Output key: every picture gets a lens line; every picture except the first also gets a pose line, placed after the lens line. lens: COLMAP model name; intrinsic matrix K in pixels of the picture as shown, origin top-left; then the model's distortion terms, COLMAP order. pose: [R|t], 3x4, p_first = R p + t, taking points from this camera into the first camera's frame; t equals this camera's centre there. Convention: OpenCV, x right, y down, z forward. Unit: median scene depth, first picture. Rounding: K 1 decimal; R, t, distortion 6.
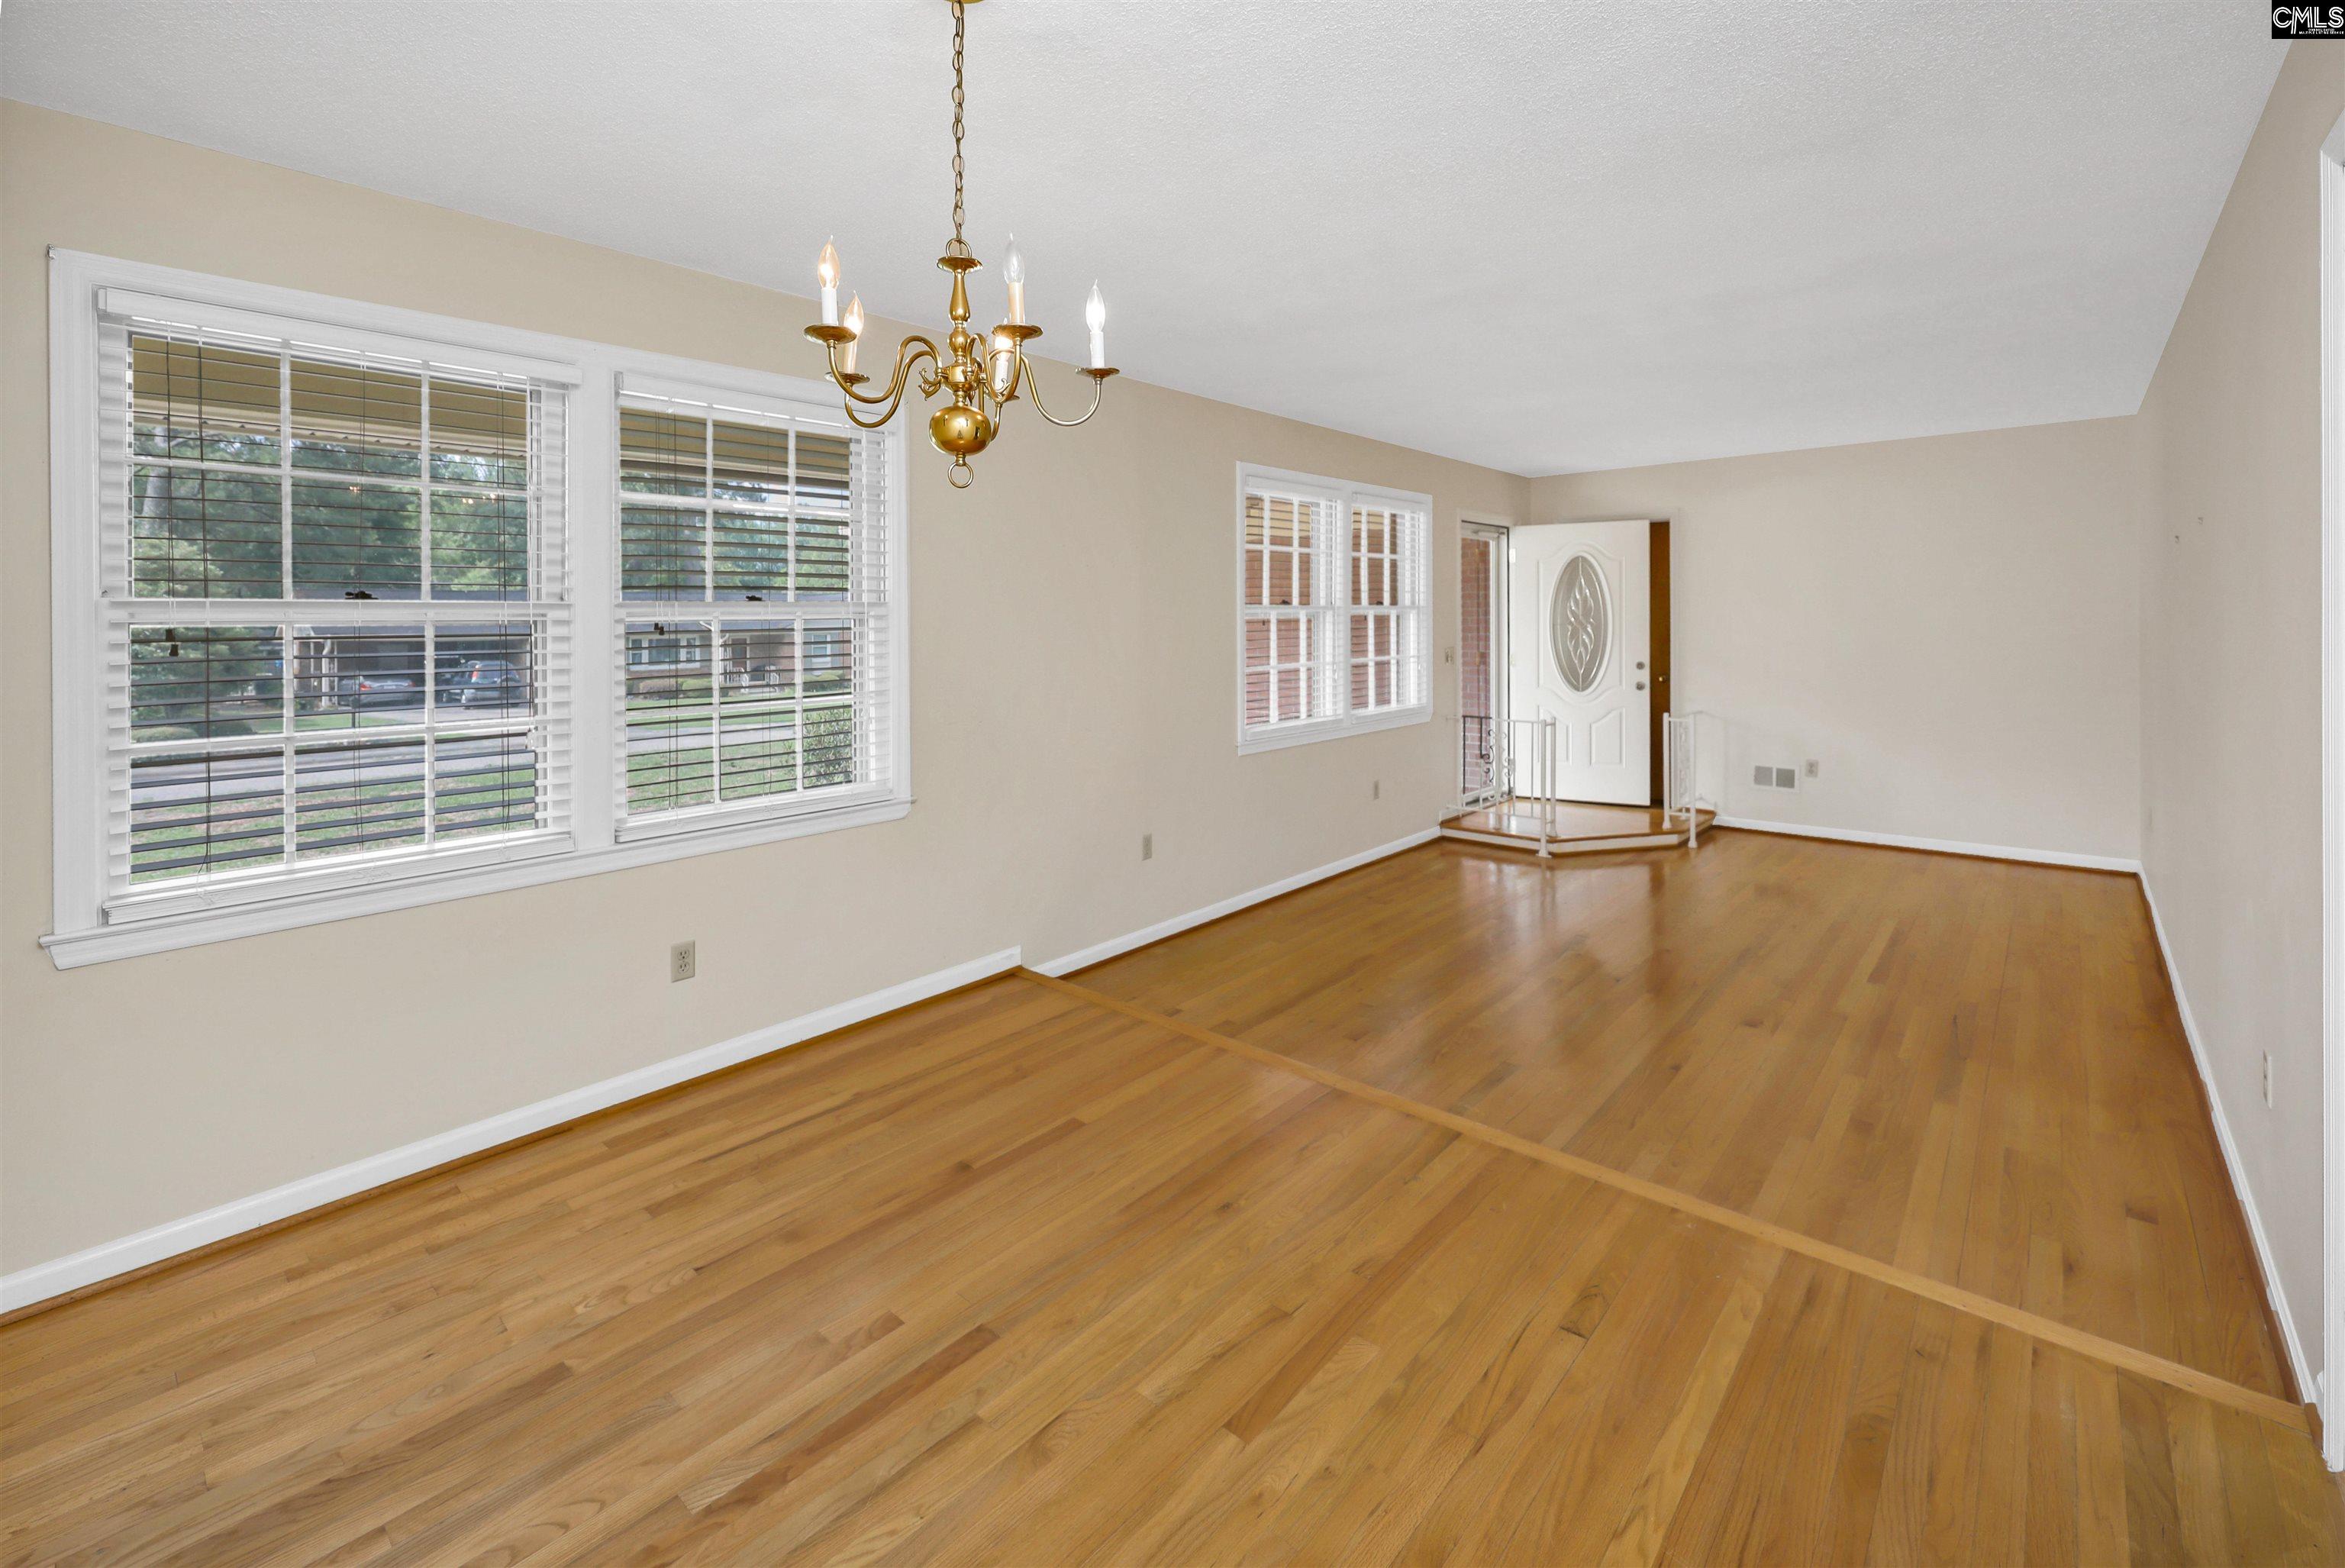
lens RADIAL K [[993.4, 0, 1177.0], [0, 993.4, 629.2], [0, 0, 1]] dist [-0.000486, 0.000047]
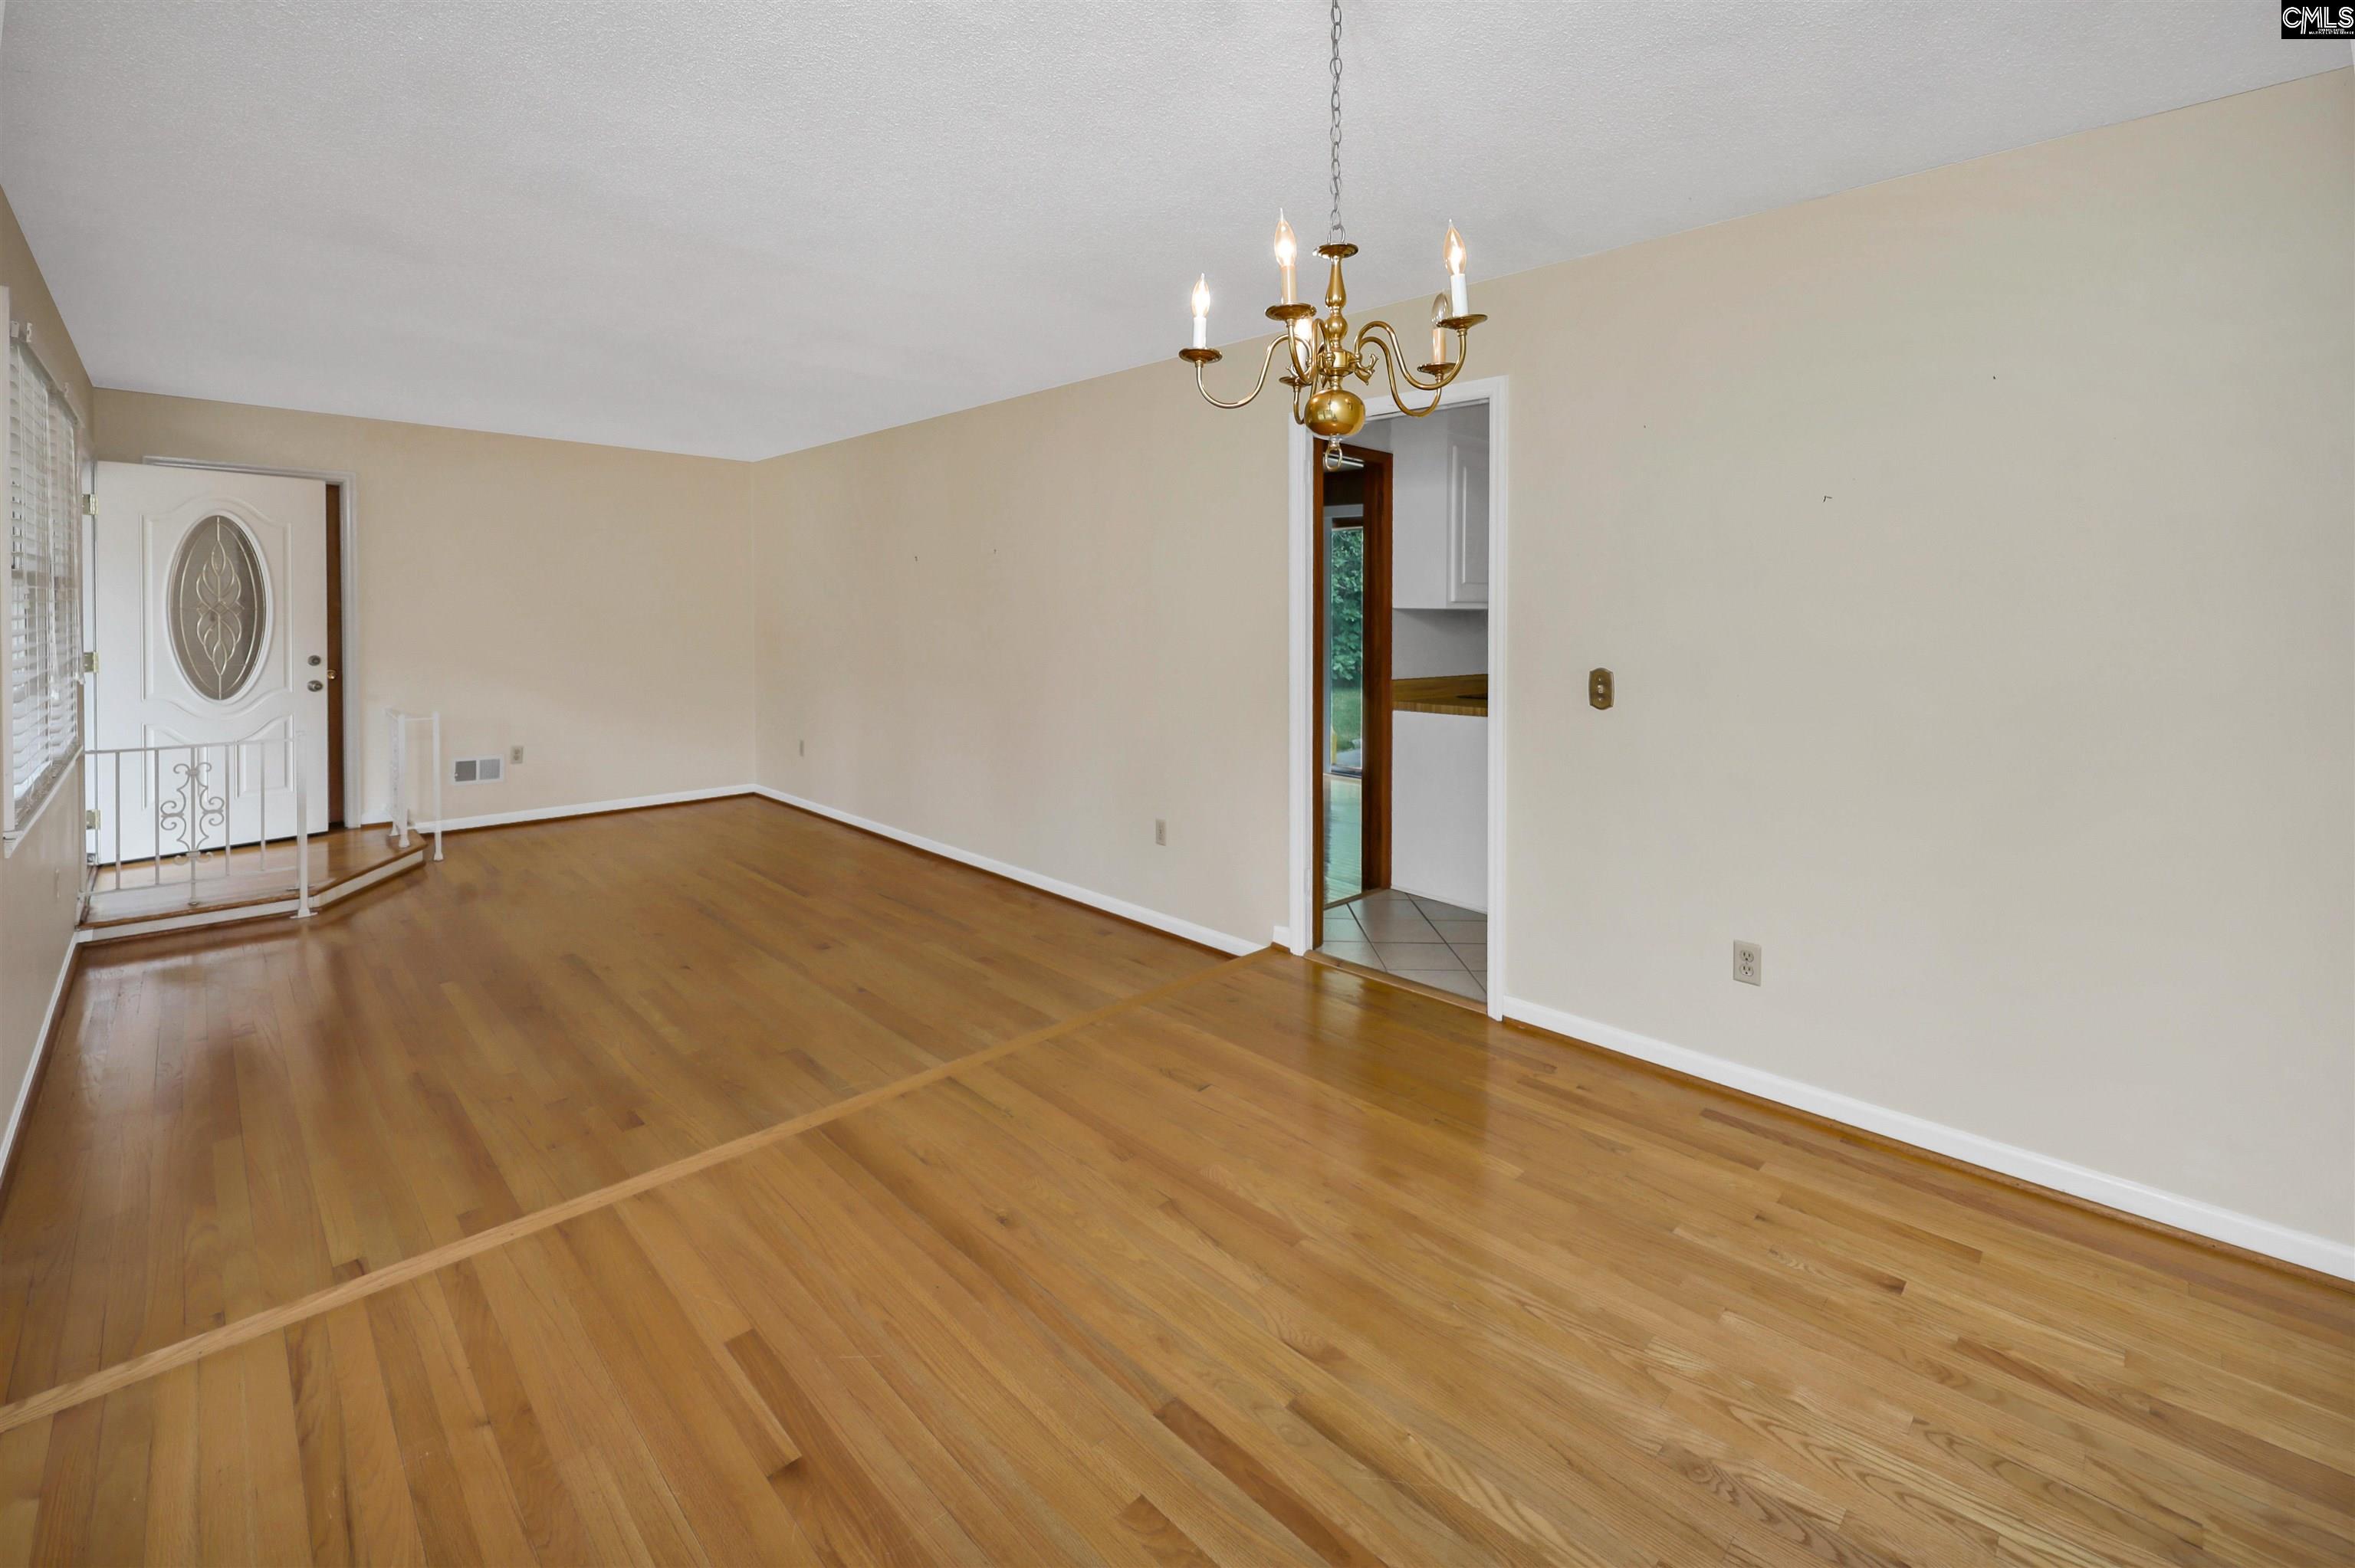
lens RADIAL K [[985.9, 0, 1174.6], [0, 985.9, 628.4], [0, 0, 1]] dist [0.001772, 0.000100]
pose [[0.065213, -0.007634, 0.997842, -0.330645], [-0.002619, 0.999966, 0.007822, 0.003136], [-0.997868, -0.003124, 0.065191, 0.293656]]
